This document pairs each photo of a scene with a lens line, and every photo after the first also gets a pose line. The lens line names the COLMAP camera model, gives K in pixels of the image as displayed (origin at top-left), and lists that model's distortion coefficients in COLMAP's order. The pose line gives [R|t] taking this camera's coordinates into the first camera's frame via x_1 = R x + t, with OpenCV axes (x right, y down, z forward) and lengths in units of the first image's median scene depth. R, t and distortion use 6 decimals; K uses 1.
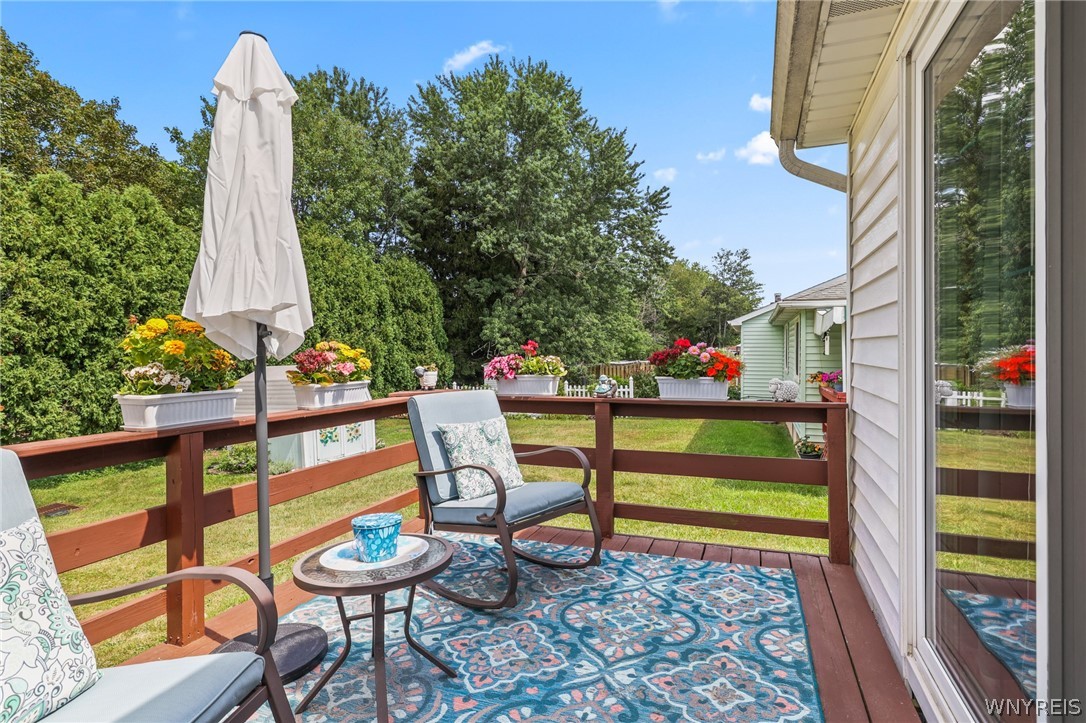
lens RADIAL K [[540.1, 0, 547.0], [0, 540.1, 350.3], [0, 0, 1]] dist [0.002419, 0.000284]
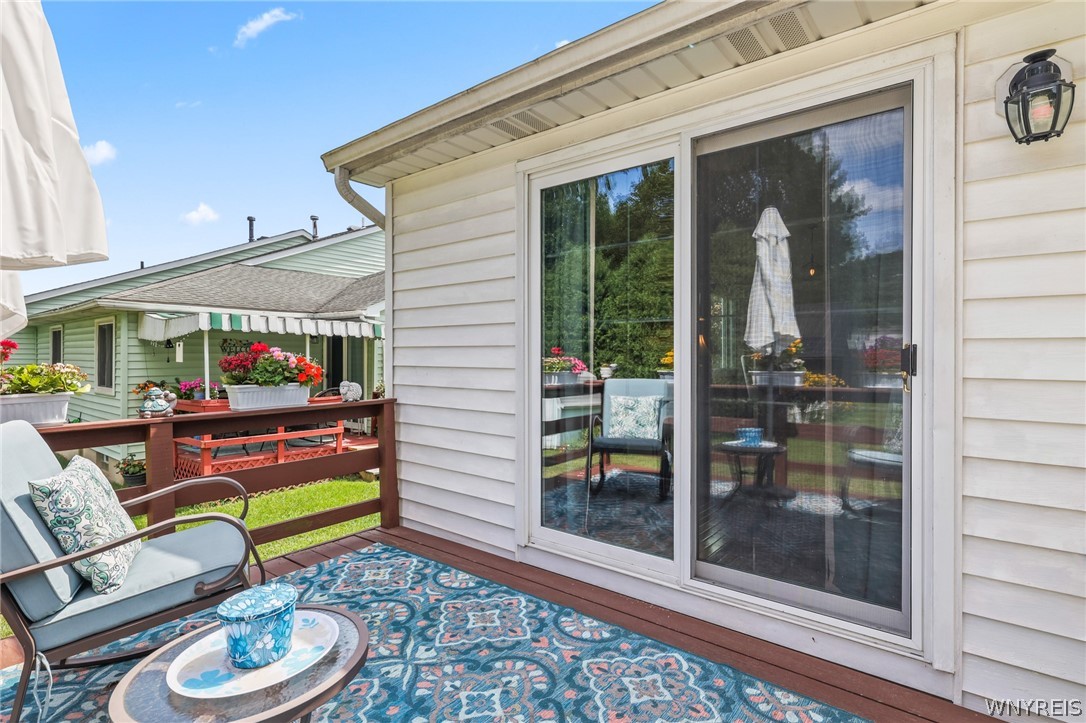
lens RADIAL K [[540.1, 0, 547.0], [0, 540.1, 350.3], [0, 0, 1]] dist [0.002419, 0.000284]
pose [[0.307624, 0.012759, 0.951422, -0.649561], [0.001243, 0.999904, -0.013811, 0.005761], [-0.951507, 0.005431, 0.307579, 0.335887]]
